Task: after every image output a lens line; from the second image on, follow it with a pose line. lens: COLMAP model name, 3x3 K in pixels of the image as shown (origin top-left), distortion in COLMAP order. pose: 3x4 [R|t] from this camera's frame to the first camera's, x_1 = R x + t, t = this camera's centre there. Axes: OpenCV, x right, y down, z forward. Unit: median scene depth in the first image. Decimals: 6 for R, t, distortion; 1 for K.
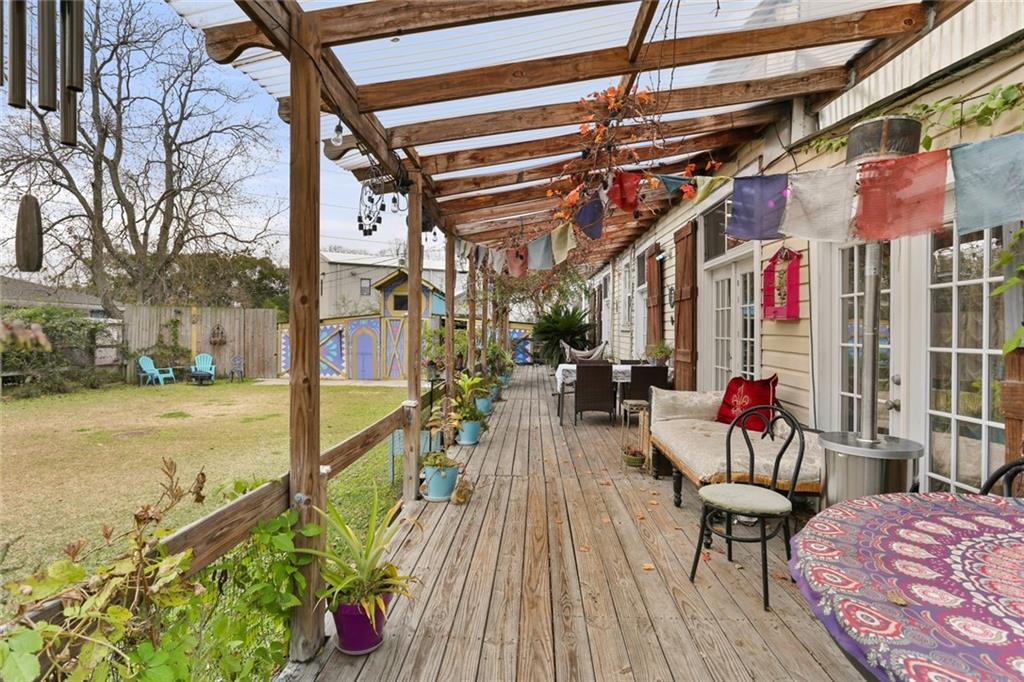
lens RADIAL K [[544.3, 0, 508.1], [0, 544.3, 335.9], [0, 0, 1]] dist [-0.002031, 0.000996]
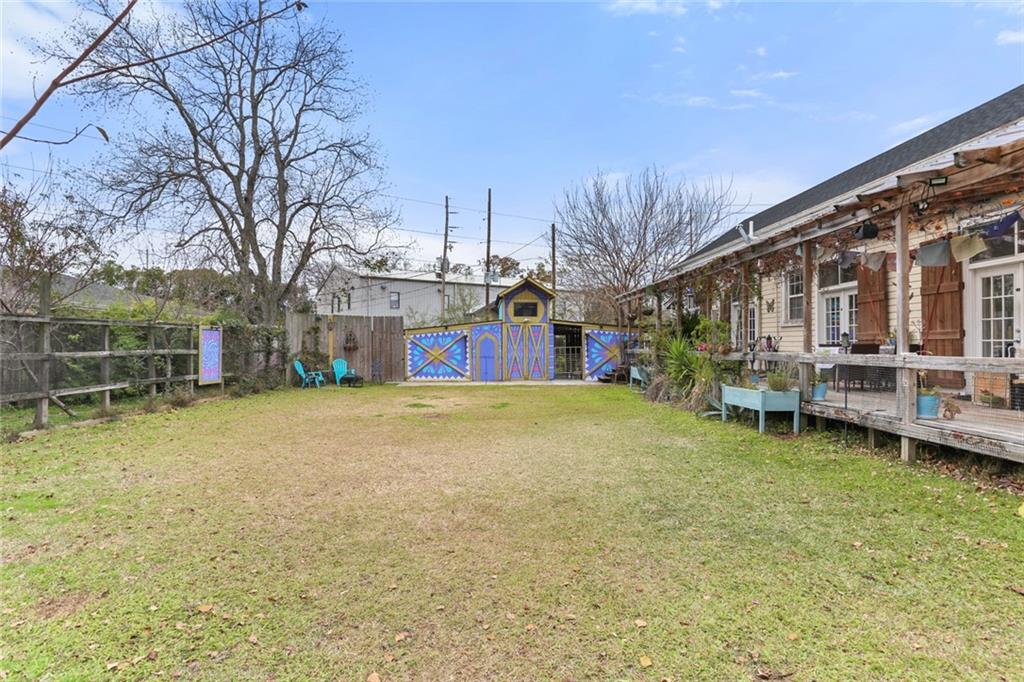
lens RADIAL K [[544.3, 0, 518.7], [0, 544.3, 342.7], [0, 0, 1]] dist [-0.002031, 0.000996]
pose [[0.994502, -0.012973, 0.103910, -0.313041], [0.015134, 0.999685, -0.020031, 0.026802], [-0.103617, 0.021493, 0.994385, -0.084635]]
